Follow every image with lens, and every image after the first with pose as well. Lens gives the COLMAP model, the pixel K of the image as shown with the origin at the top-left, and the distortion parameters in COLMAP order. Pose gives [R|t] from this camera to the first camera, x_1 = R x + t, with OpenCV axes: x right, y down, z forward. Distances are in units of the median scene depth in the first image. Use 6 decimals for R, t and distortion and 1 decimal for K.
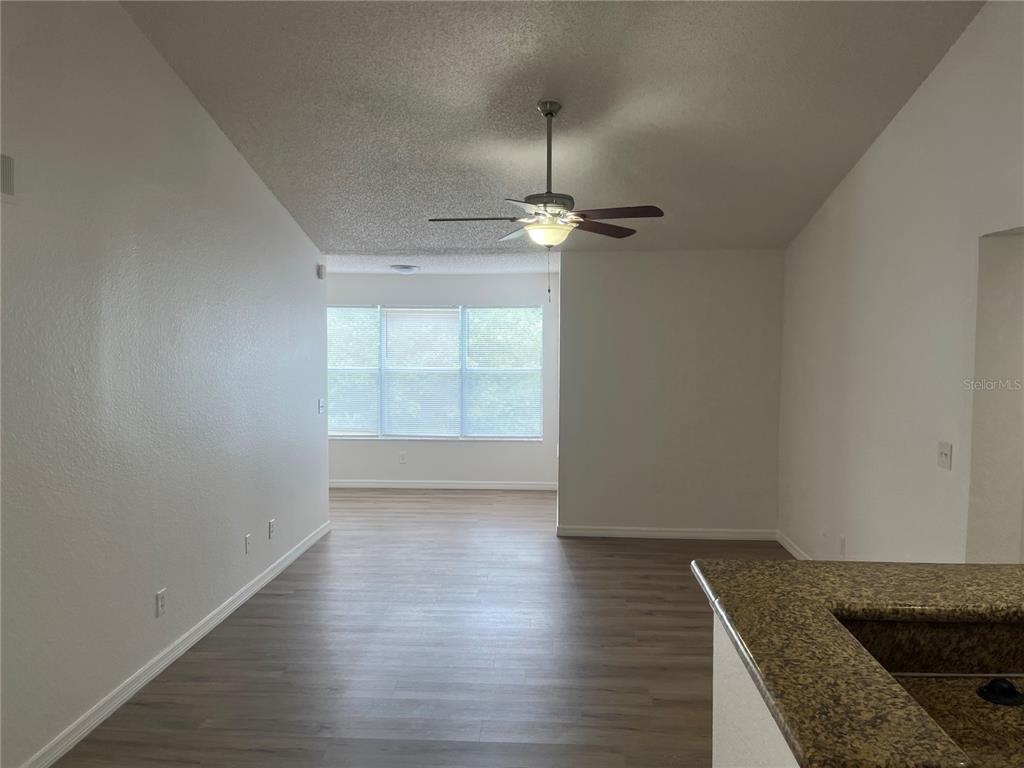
lens RADIAL K [[780.7, 0, 506.5], [0, 780.7, 384.5], [0, 0, 1]] dist [0.079483, -0.105737]
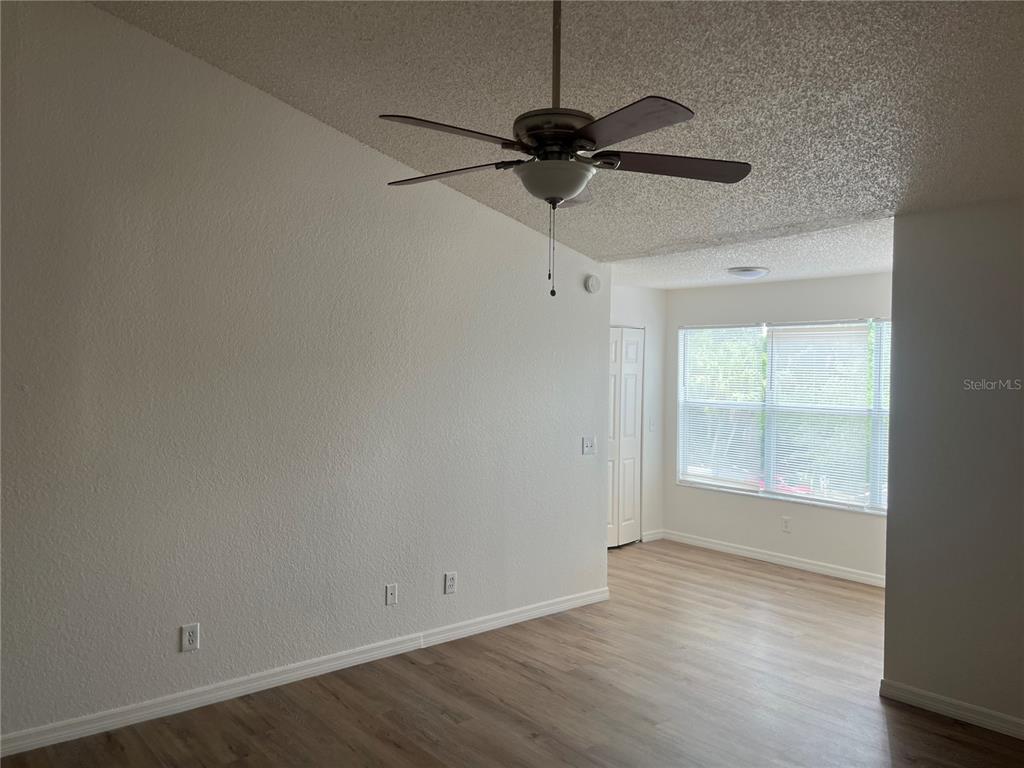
lens RADIAL K [[780.7, 0, 506.5], [0, 780.7, 384.5], [0, 0, 1]] dist [0.079483, -0.105737]
pose [[0.686163, 0.017410, -0.727239, 0.292132], [-0.048892, 0.998557, -0.022225, -0.013384], [0.725803, 0.050806, 0.686024, 0.357881]]
